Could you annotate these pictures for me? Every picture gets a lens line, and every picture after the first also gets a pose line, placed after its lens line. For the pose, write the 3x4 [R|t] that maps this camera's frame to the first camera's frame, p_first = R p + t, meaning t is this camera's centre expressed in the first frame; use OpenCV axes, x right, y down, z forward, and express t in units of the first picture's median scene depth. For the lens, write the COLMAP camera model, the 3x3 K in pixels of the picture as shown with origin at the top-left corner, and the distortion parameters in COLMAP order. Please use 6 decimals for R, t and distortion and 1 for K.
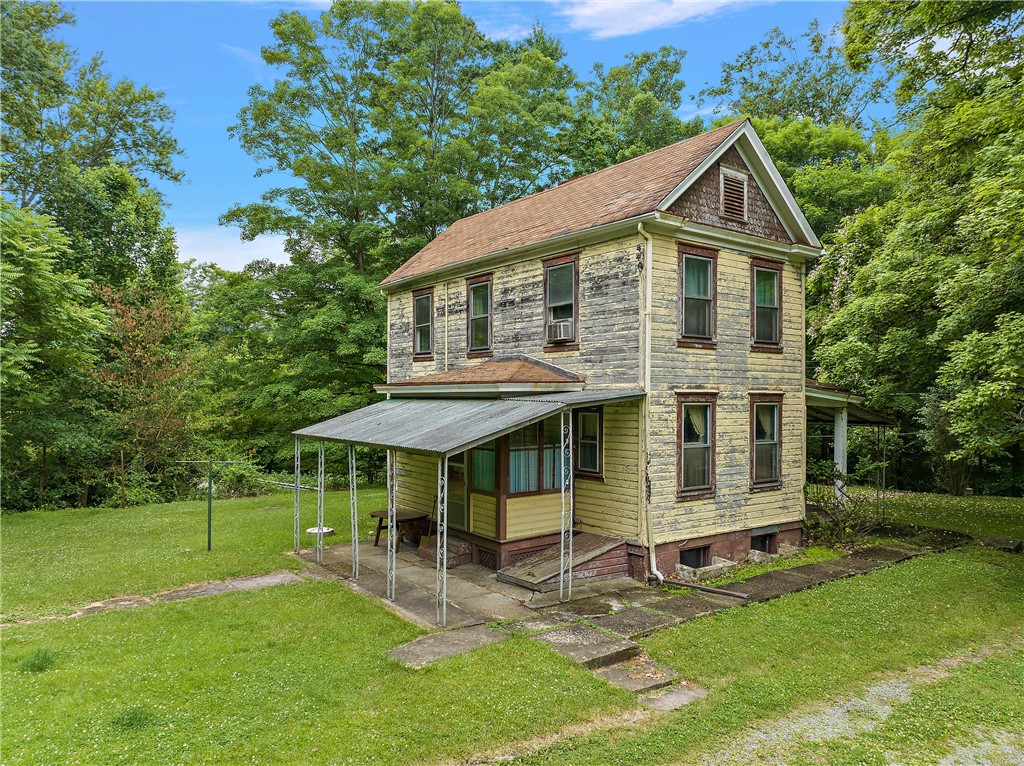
lens RADIAL K [[722.0, 0, 506.9], [0, 722.0, 396.2], [0, 0, 1]] dist [-0.032938, -0.003531]
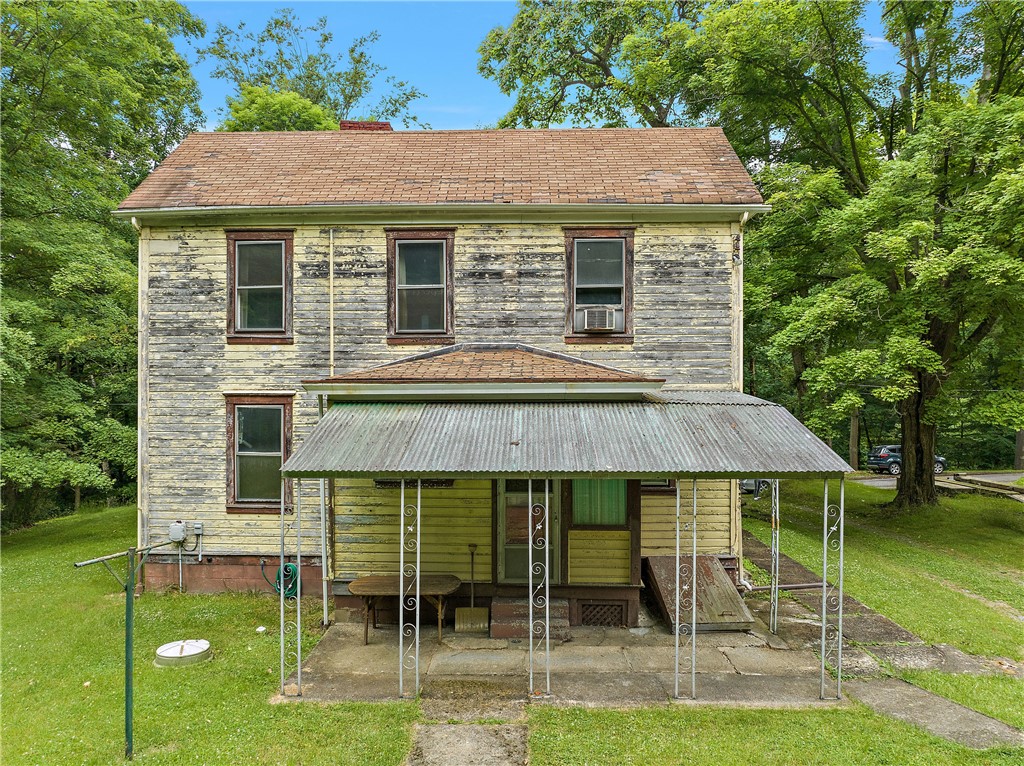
lens RADIAL K [[723.2, 0, 521.9], [0, 723.2, 406.2], [0, 0, 1]] dist [-0.025879, -0.001840]
pose [[0.608436, -0.011946, 0.793513, -0.623632], [0.002593, 0.999911, 0.013066, -0.001852], [-0.793599, -0.005892, 0.608413, 0.559289]]
